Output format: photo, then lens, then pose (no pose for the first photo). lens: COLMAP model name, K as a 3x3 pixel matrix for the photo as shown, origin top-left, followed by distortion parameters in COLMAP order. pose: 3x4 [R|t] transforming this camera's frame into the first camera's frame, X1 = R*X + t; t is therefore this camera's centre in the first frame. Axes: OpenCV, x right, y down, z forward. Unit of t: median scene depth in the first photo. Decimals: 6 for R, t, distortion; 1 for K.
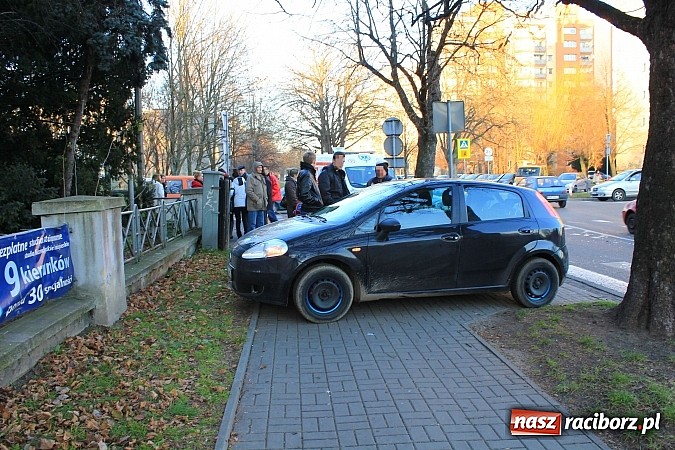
lens RADIAL K [[772.8, 0, 337.5], [0, 772.8, 225.0], [0, 0, 1]] dist [-0.066954, -0.003943]
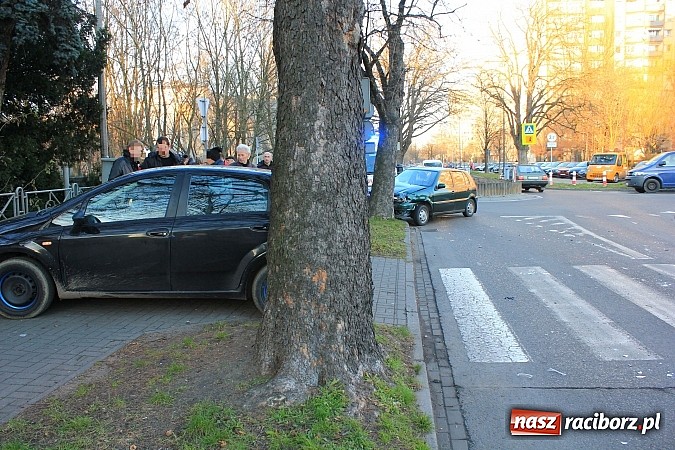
lens RADIAL K [[743.9, 0, 337.5], [0, 743.9, 225.0], [0, 0, 1]] dist [-0.090436, 0.055213]
pose [[0.958751, 0.031392, -0.282509, 0.569479], [-0.024954, 0.999341, 0.026361, -0.020167], [0.283150, -0.018224, 0.958902, 0.242070]]
